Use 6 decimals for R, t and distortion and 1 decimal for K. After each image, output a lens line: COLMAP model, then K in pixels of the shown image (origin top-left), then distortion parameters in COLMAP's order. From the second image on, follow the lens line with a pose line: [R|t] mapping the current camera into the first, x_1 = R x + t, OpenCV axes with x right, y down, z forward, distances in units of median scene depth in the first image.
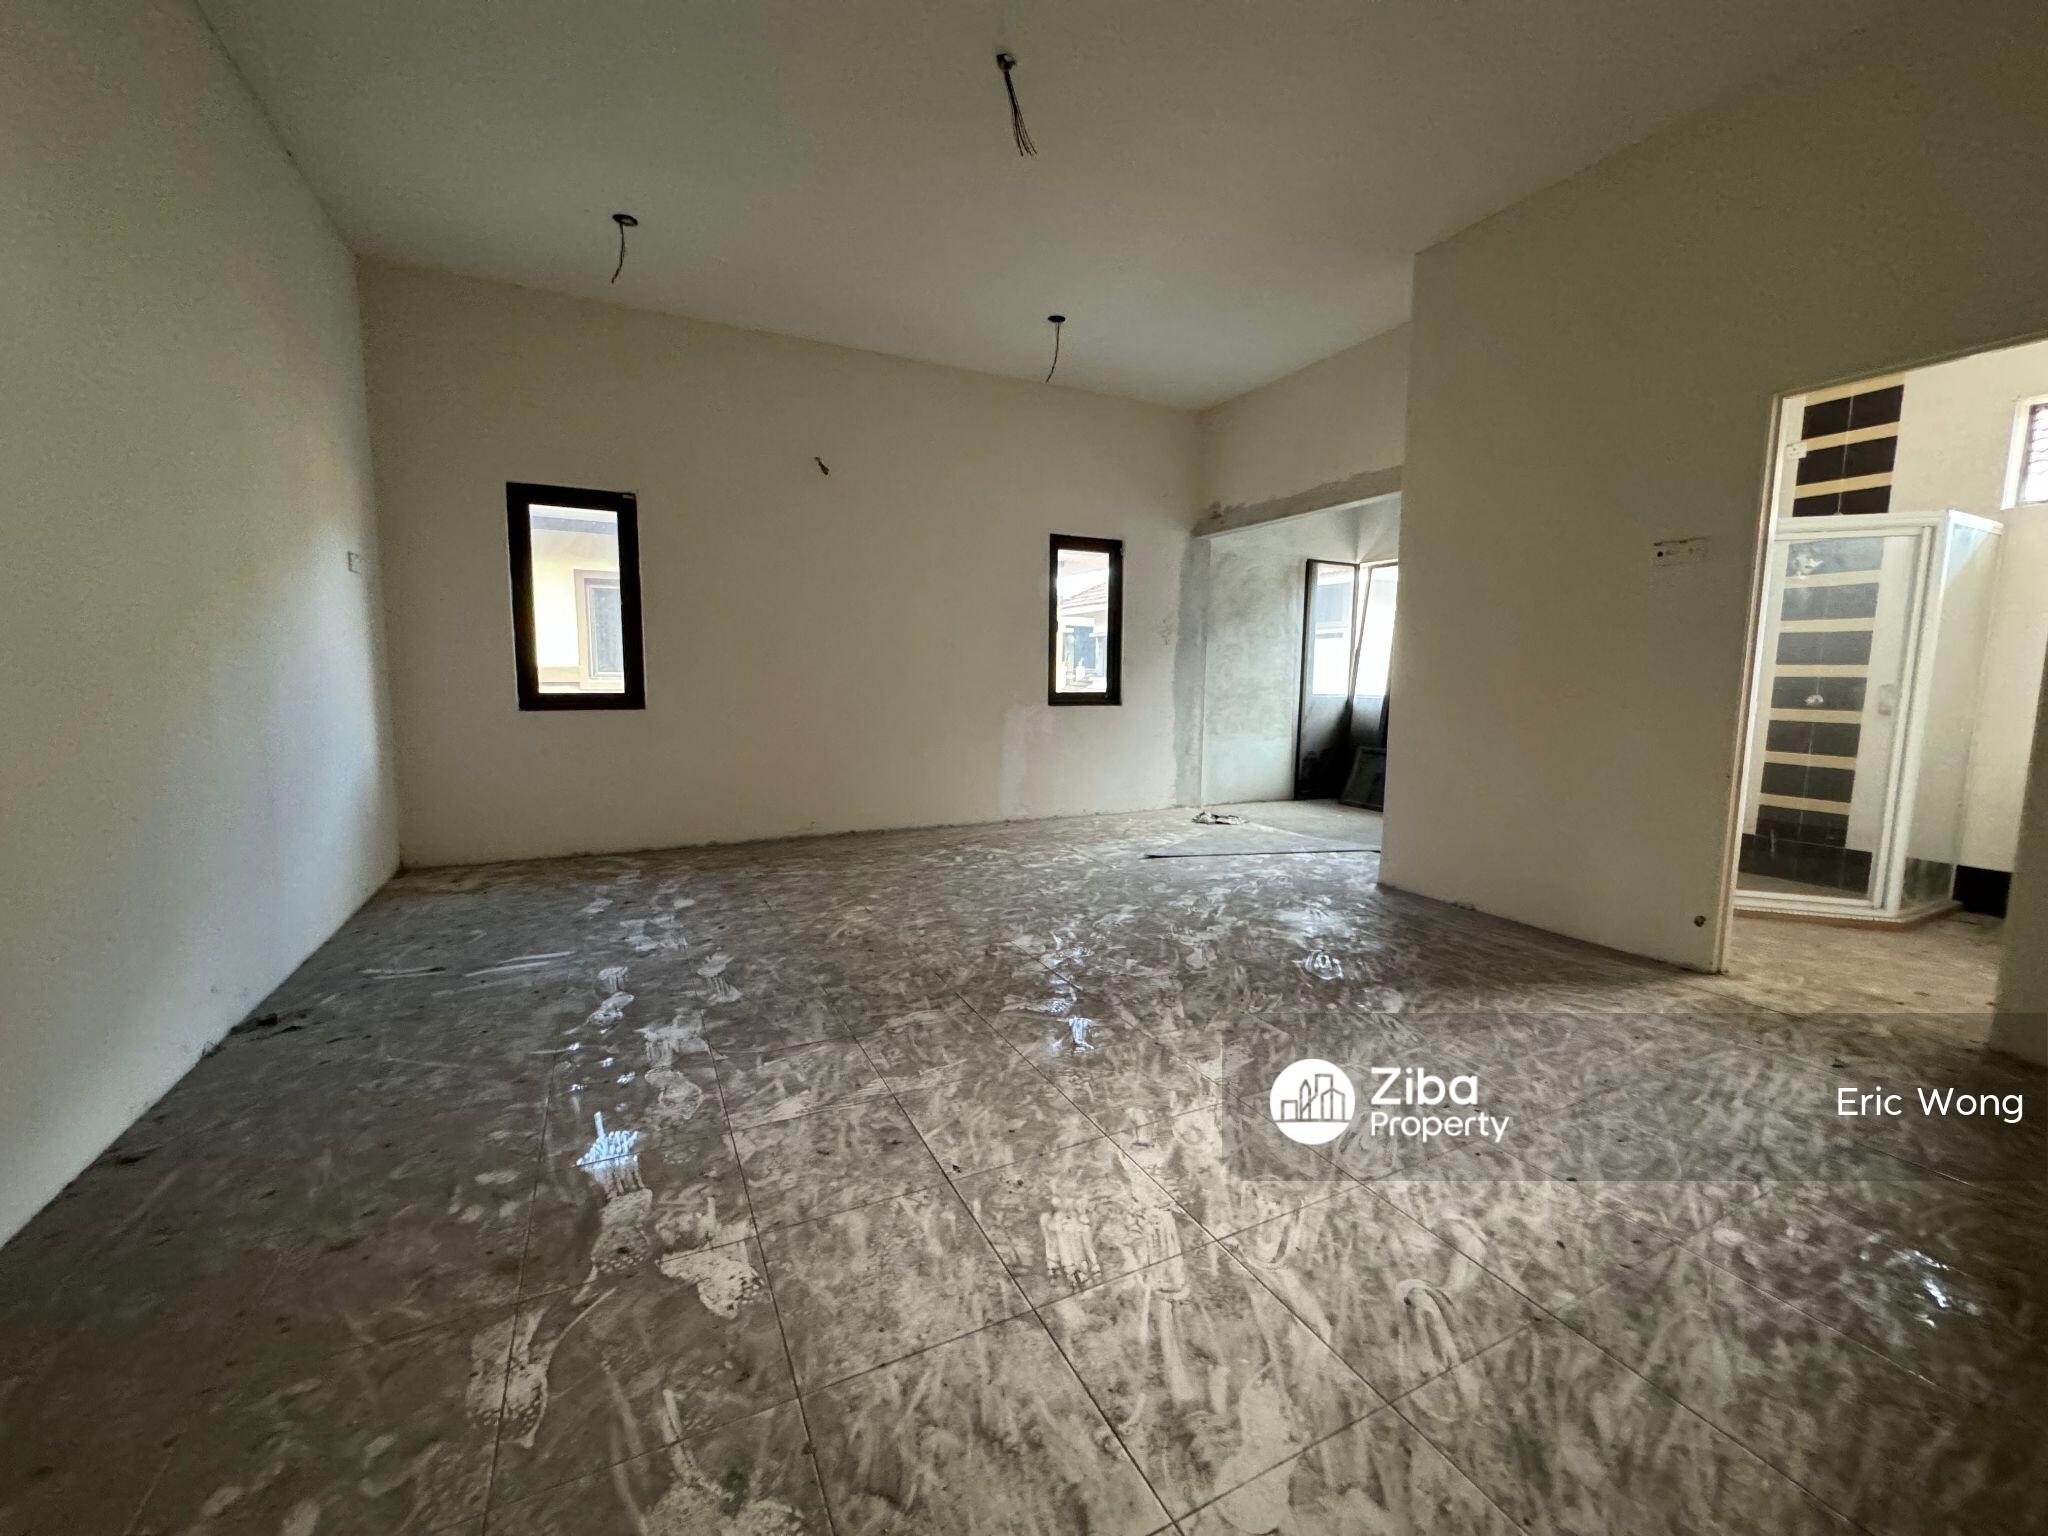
lens RADIAL K [[819.6, 0, 1033.3], [0, 819.6, 768.0], [0, 0, 1]] dist [-0.003664, 0.000946]
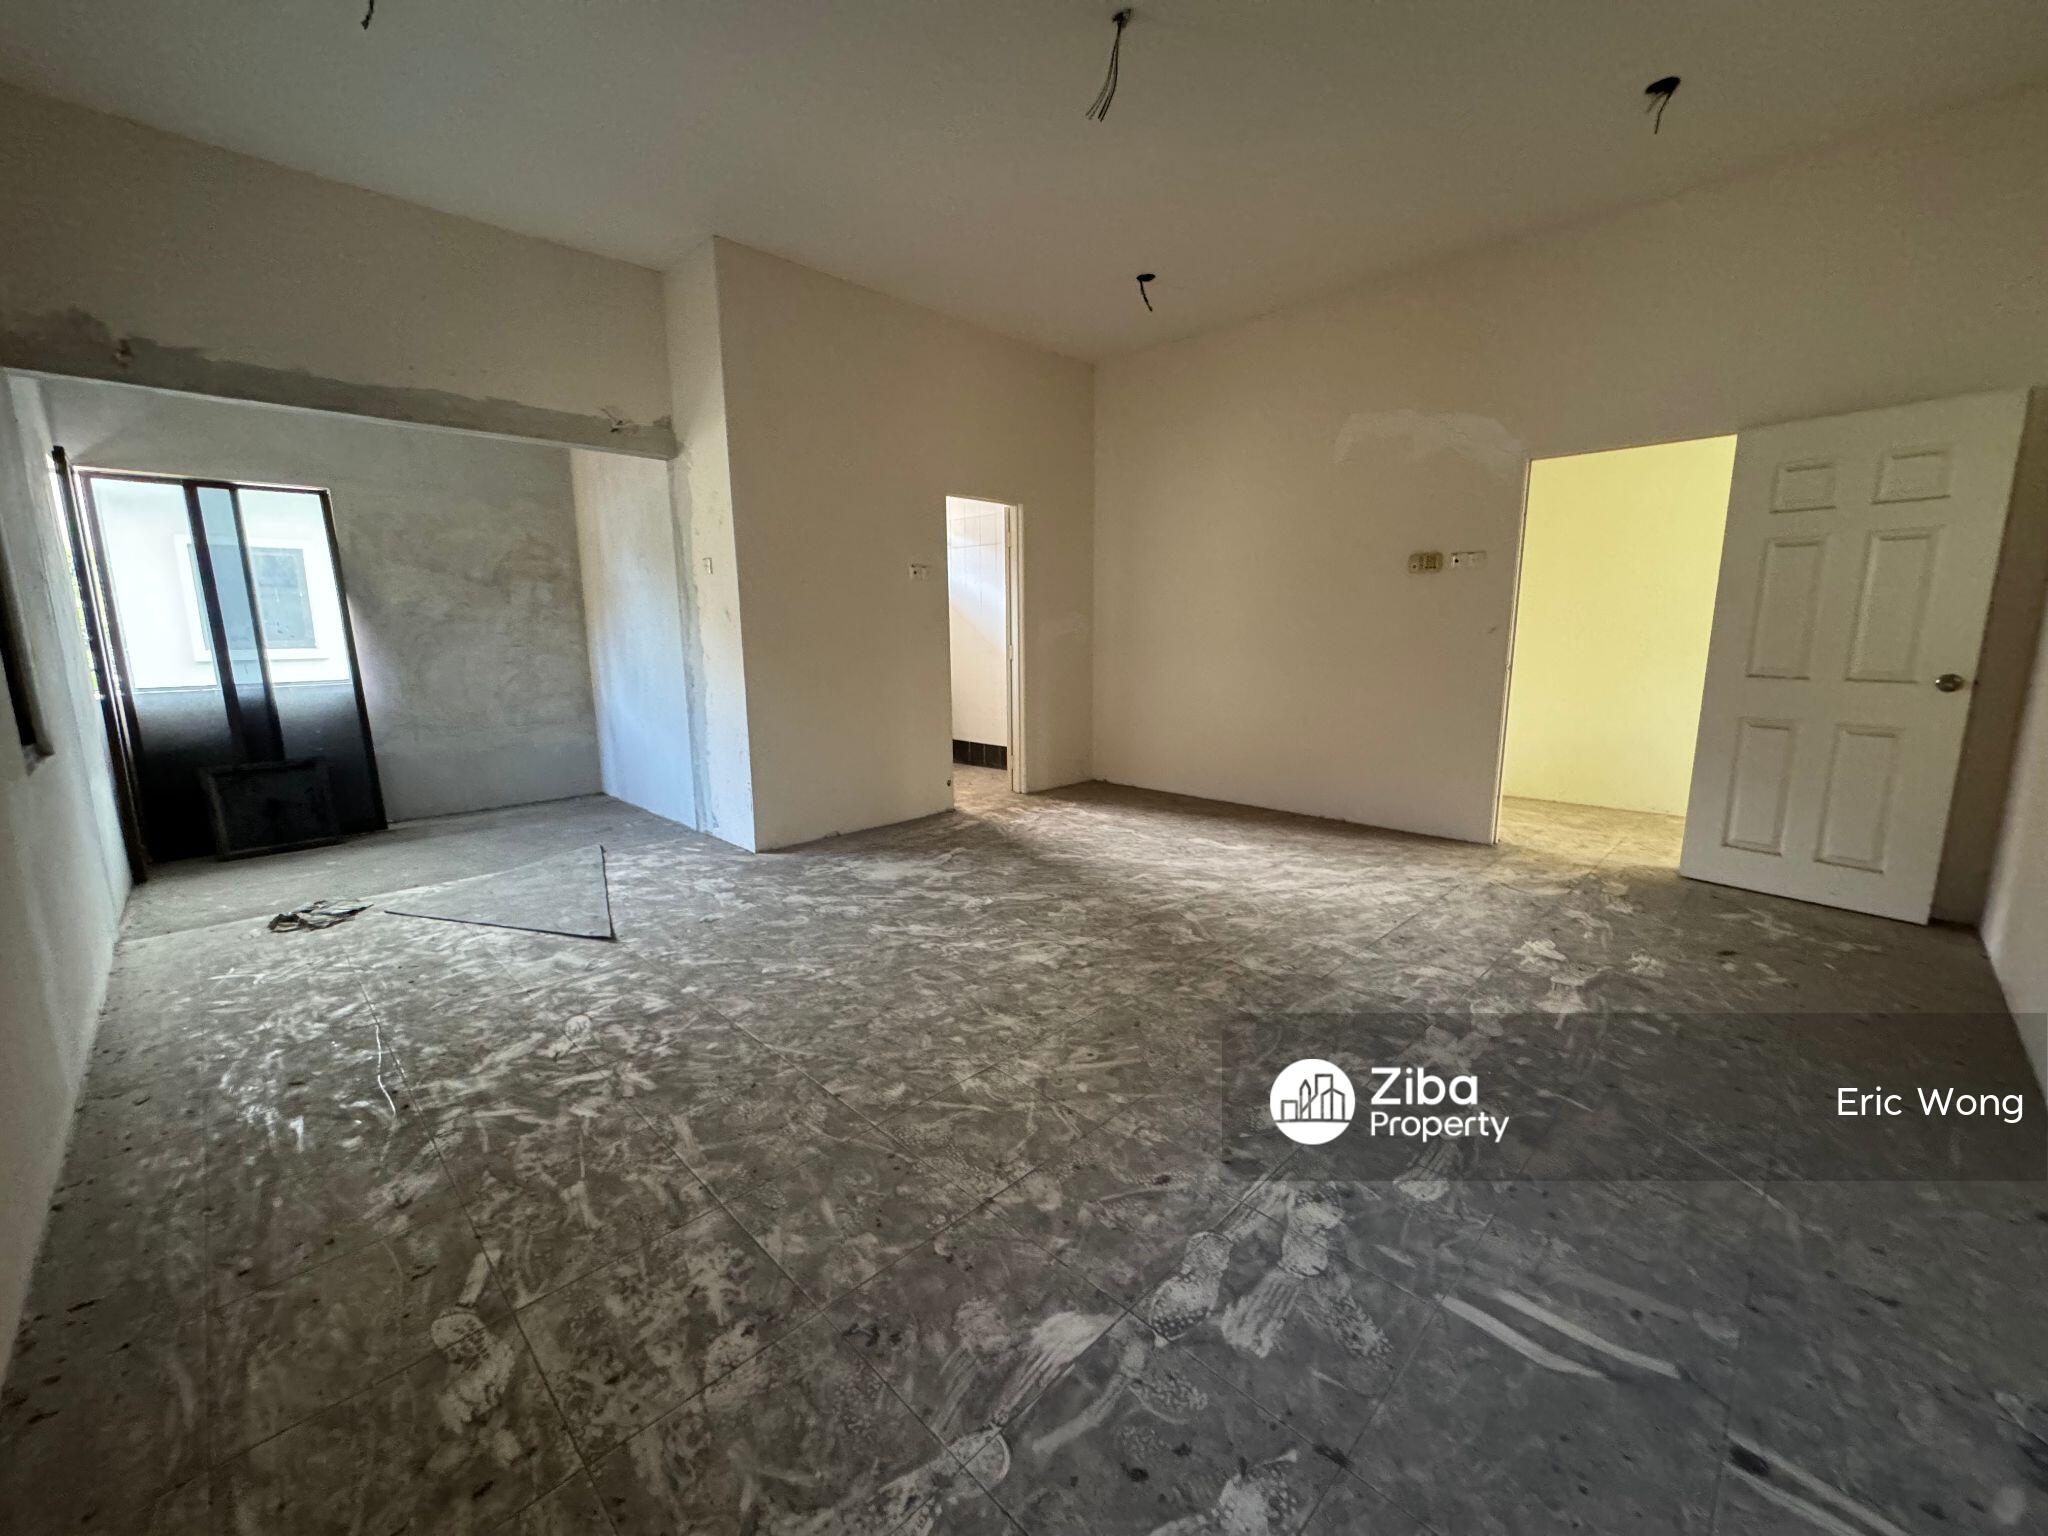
lens RADIAL K [[819.6, 0, 1020.3], [0, 819.6, 766.8], [0, 0, 1]] dist [-0.003664, 0.000946]
pose [[-0.306956, -0.168552, 0.936679, -0.822031], [0.115222, 0.970372, 0.212374, -0.190826], [-0.944723, 0.173116, -0.278440, 1.220765]]
